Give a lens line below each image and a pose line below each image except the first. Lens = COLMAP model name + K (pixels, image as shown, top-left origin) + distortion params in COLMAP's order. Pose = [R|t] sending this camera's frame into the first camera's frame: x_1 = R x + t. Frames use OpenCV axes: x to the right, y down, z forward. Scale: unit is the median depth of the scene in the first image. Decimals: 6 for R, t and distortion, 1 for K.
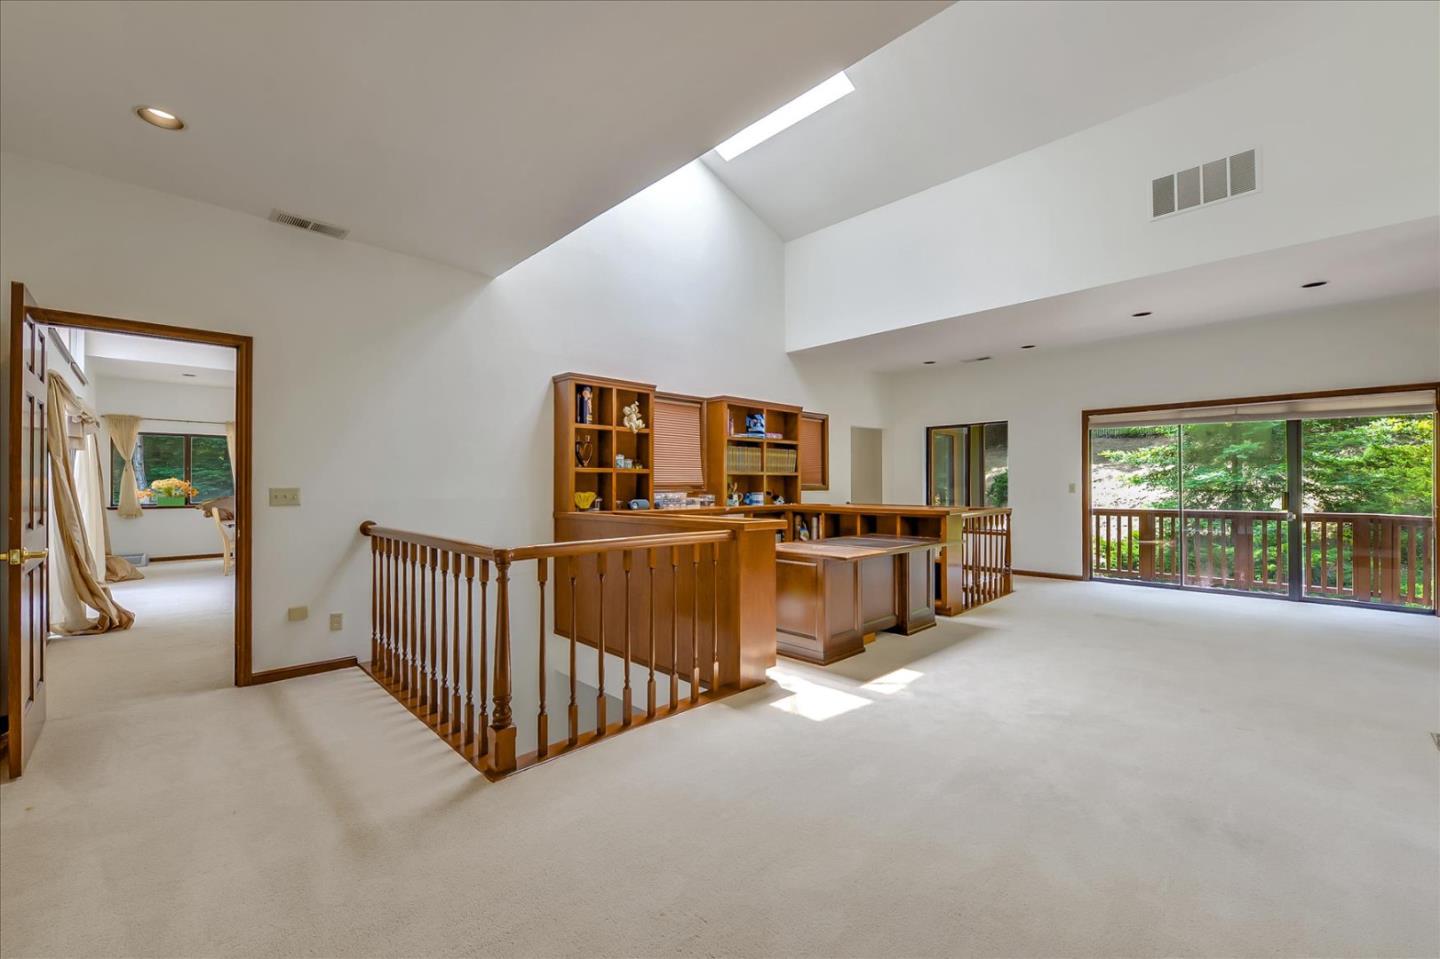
lens RADIAL K [[603.9, 0, 721.7], [0, 603.9, 490.9], [0, 0, 1]] dist [-0.004477, -0.000510]
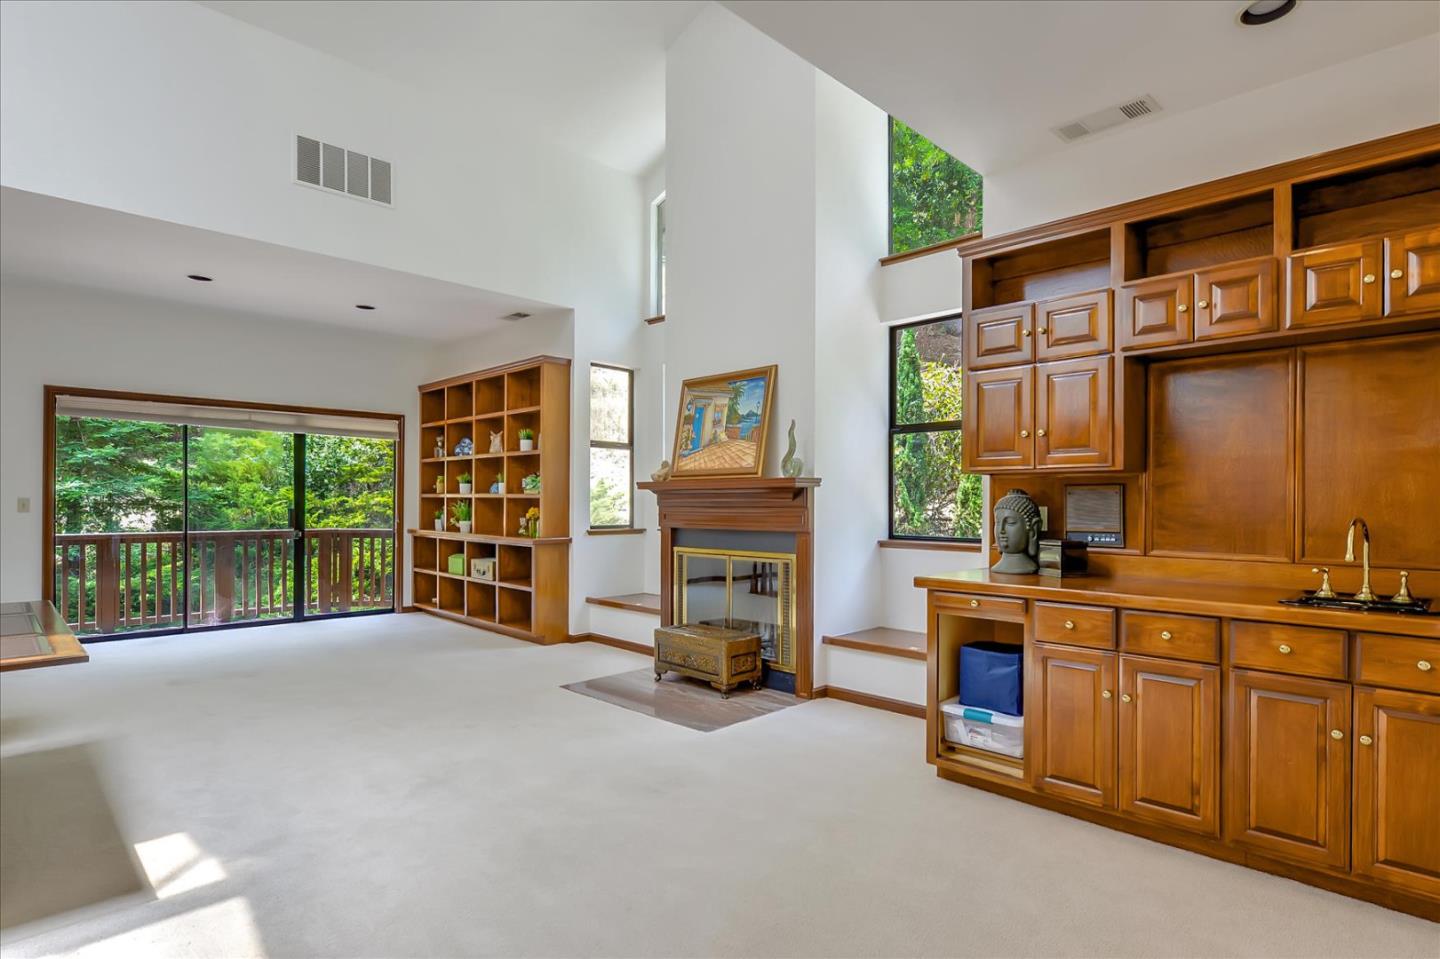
lens RADIAL K [[754.9, 0, 727.3], [0, 754.9, 496.9], [0, 0, 1]] dist [-0.012383, -0.000383]
pose [[-0.030416, 0.005283, 0.999523, -0.284657], [0.007416, 0.999960, -0.005060, -0.004719], [-0.999510, 0.007258, -0.030454, 0.370069]]
